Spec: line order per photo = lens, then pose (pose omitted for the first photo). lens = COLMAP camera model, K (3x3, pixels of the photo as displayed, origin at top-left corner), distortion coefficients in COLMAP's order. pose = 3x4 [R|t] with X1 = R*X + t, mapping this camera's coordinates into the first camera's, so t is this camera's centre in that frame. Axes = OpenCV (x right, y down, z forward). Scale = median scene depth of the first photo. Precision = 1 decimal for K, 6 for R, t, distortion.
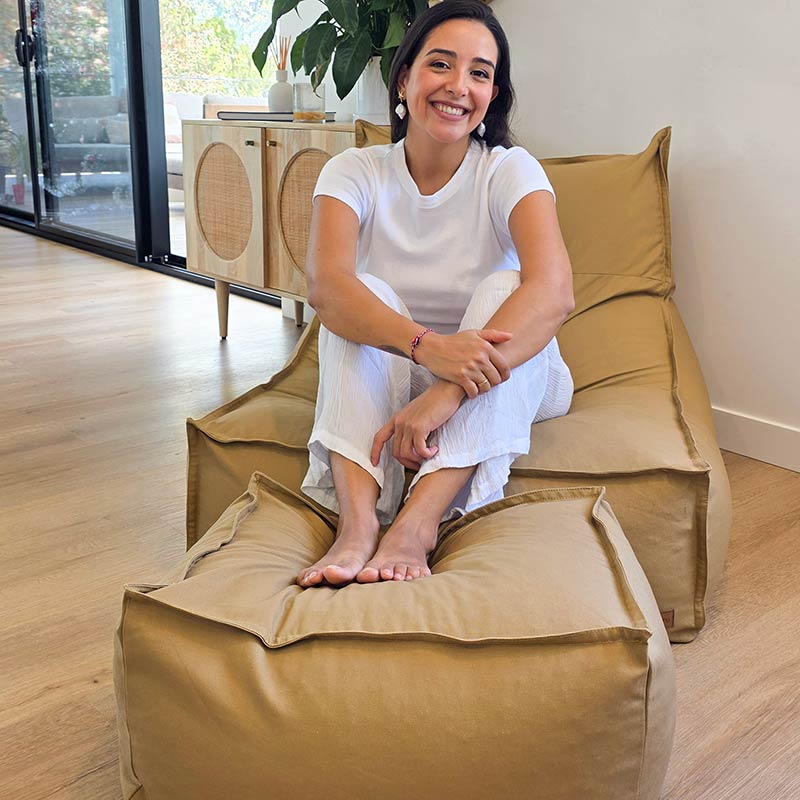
lens RADIAL K [[996.1, 0, 403.3], [0, 996.1, 383.9], [0, 0, 1]] dist [-0.014866, -0.047165]
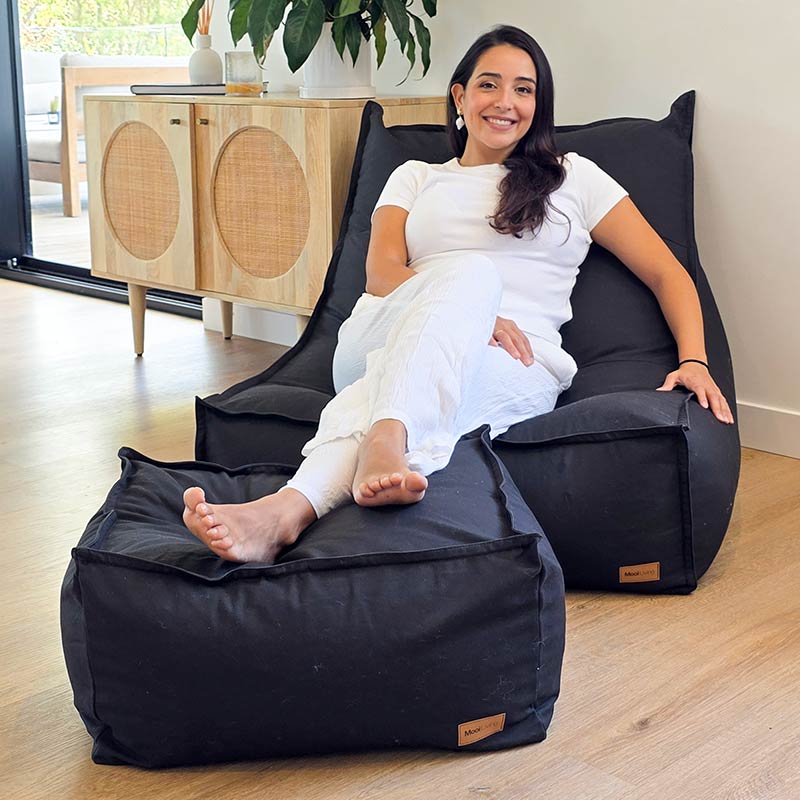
lens RADIAL K [[1480.5, 0, 414.7], [0, 1480.5, 398.3], [0, 0, 1]] dist [-0.050827, -0.049516]
pose [[0.996512, -0.037967, 0.074310, -0.050094], [0.040903, 0.998425, -0.038405, 0.050354], [-0.072735, 0.041311, 0.996495, -0.257433]]
